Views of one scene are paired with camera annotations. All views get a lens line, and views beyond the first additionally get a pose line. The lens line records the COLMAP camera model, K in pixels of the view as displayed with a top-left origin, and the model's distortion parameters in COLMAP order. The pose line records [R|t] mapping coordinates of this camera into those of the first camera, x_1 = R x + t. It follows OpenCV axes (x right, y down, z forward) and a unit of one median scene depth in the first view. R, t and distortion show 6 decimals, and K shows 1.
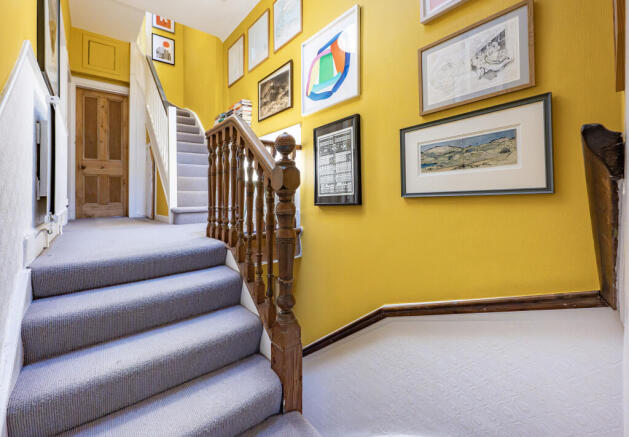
lens RADIAL K [[276.0, 0, 314.4], [0, 276.0, 199.1], [0, 0, 1]] dist [0.000511, 0.000051]
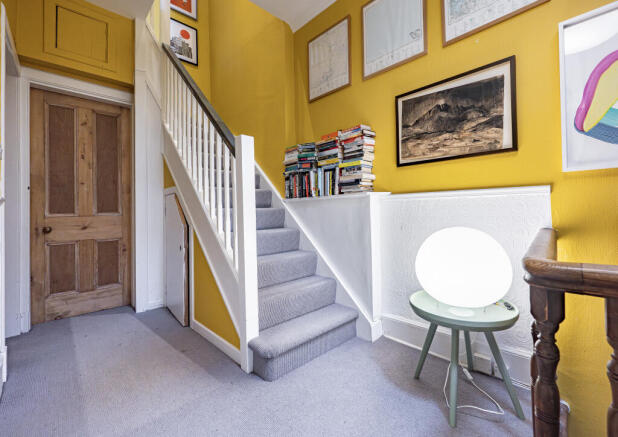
lens RADIAL K [[269.4, 0, 349.6], [0, 269.4, 214.9], [0, 0, 1]] dist [0.002715, 0.000239]
pose [[0.989959, -0.005868, 0.141236, -0.295662], [0.006105, 0.999981, -0.001248, -0.138909], [-0.141226, 0.002097, 0.989975, 0.358209]]
